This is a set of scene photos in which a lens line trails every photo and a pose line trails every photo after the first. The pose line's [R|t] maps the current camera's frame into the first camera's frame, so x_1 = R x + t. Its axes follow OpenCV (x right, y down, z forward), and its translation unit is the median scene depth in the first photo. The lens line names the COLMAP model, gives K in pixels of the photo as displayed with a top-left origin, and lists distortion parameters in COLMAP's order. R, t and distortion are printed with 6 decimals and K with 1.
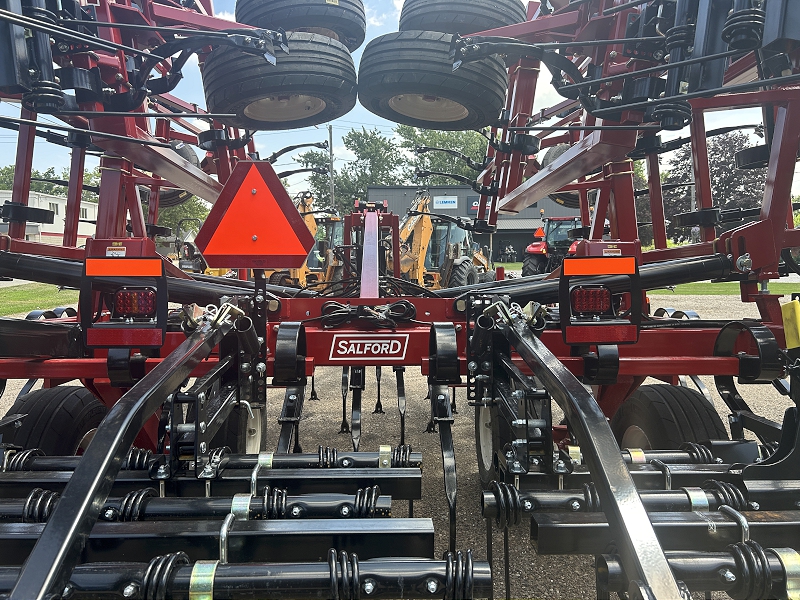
lens RADIAL K [[599.5, 0, 400.0], [0, 599.5, 300.0], [0, 0, 1]] dist [0.043785, -0.000367]
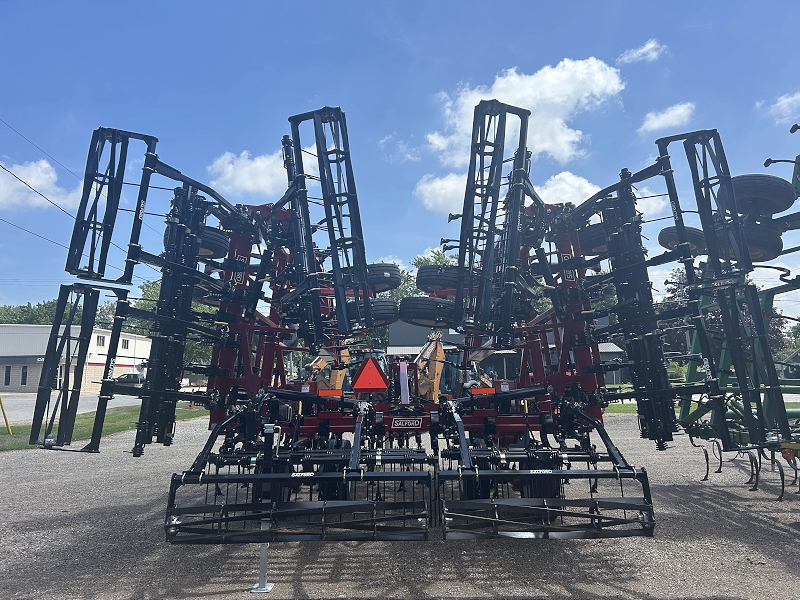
lens RADIAL K [[599.5, 0, 400.0], [0, 599.5, 300.0], [0, 0, 1]] dist [0.043785, -0.000367]
pose [[0.999438, -0.015648, -0.029648, 0.000565], [0.009332, 0.979285, -0.202274, 0.011553], [0.032199, 0.201883, 0.978880, -0.224103]]
